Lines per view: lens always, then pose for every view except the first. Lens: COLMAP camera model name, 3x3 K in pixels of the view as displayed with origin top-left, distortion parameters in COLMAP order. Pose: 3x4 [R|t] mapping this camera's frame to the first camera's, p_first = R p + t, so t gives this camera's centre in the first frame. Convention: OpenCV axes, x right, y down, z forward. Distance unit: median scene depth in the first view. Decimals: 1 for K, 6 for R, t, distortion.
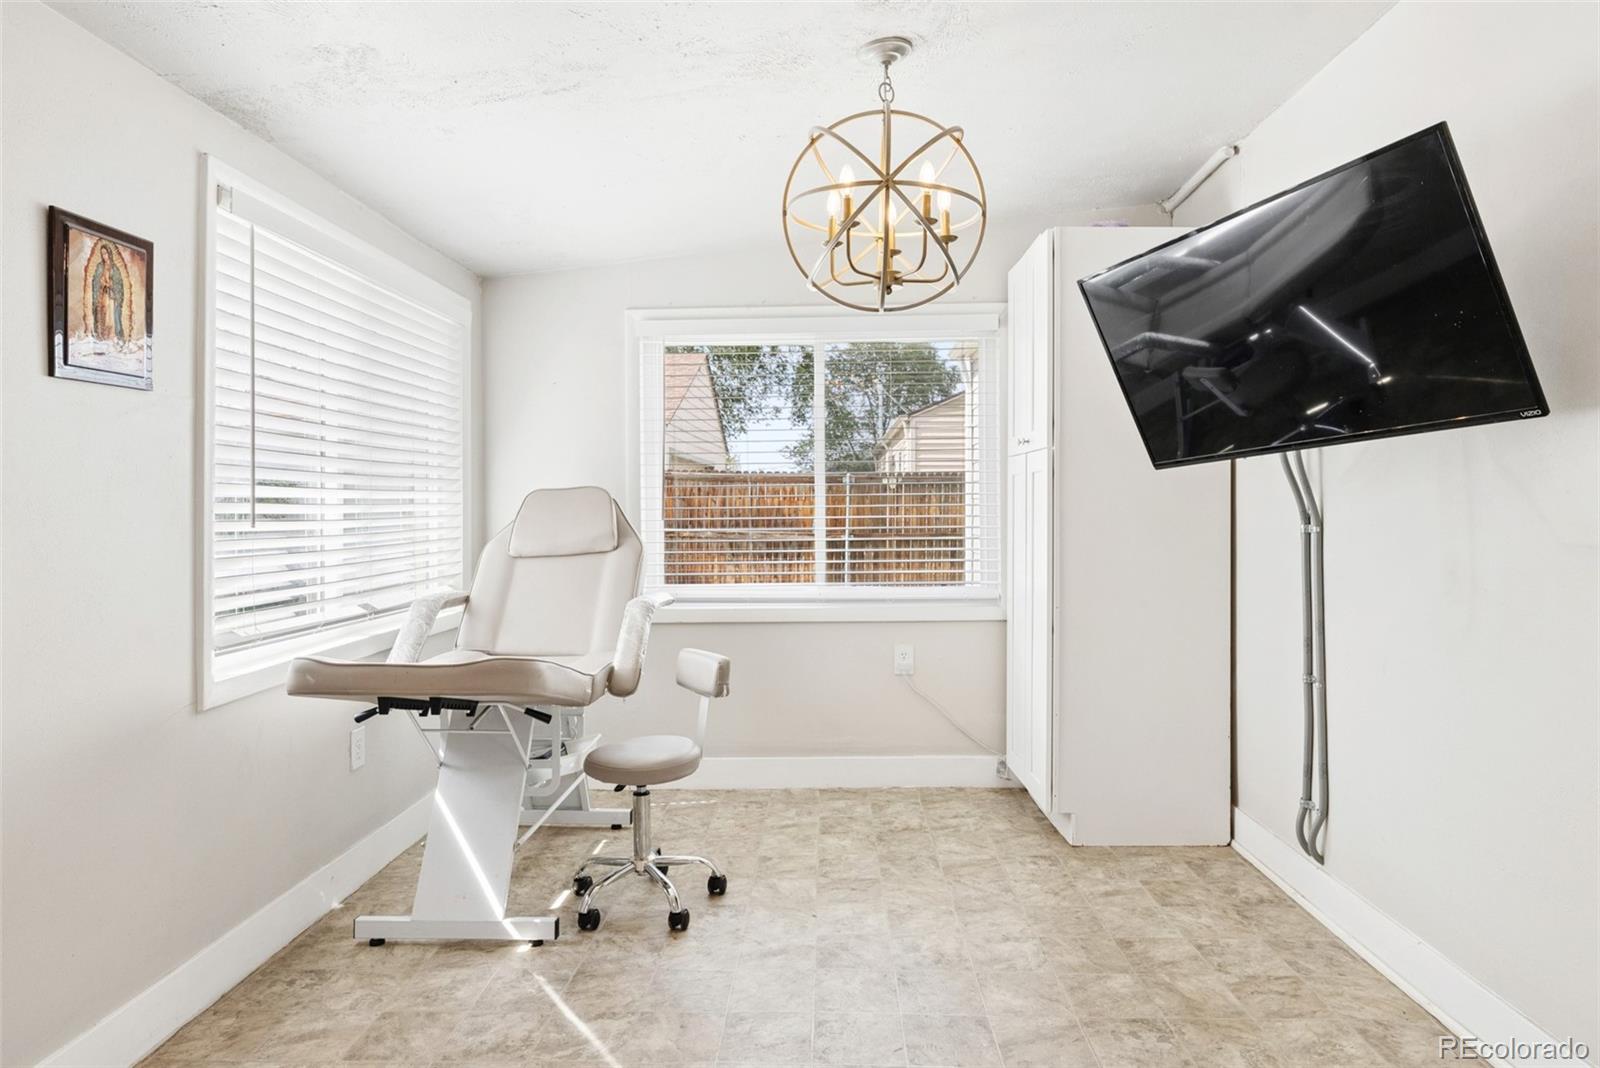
lens RADIAL K [[937.4, 0, 802.1], [0, 937.4, 505.6], [0, 0, 1]] dist [0.001184, -0.000280]
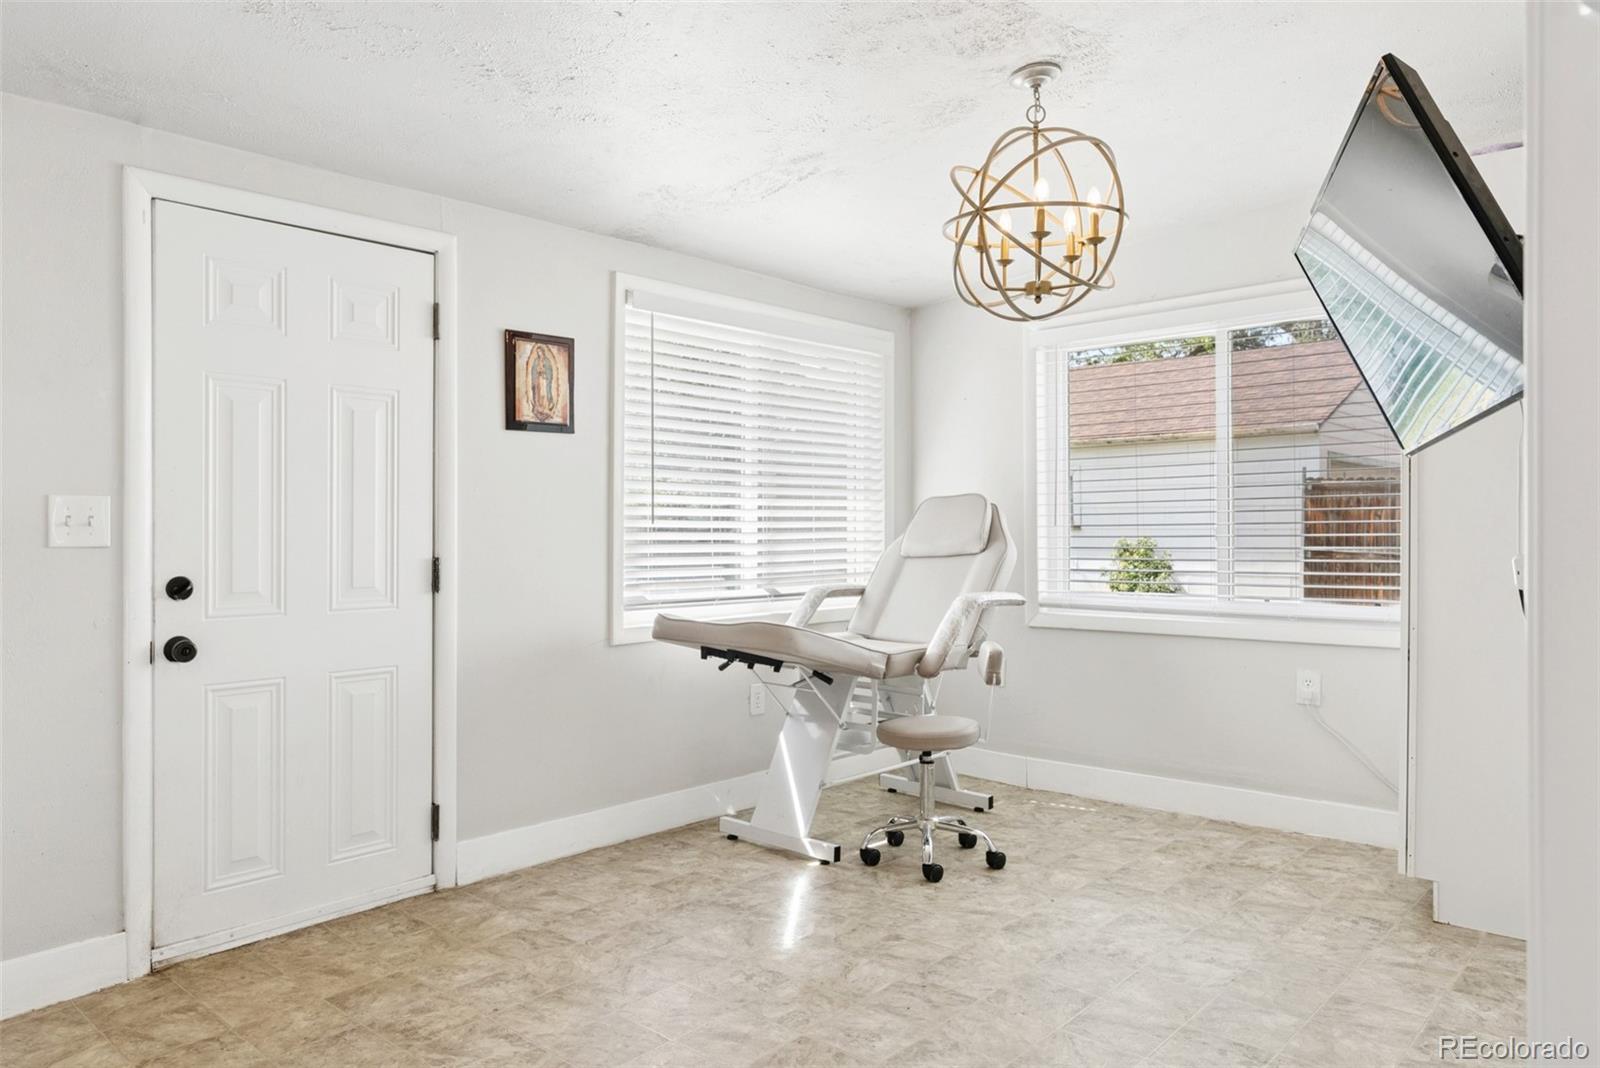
lens RADIAL K [[1066.7, 0, 800.0], [0, 1066.7, 534.0], [0, 0, 1]] dist [0.003285, -0.002832]
pose [[0.760906, 0.006541, -0.648829, 0.598151], [-0.002011, 0.999968, 0.007723, 0.023771], [0.648859, -0.004572, 0.760895, -0.085736]]
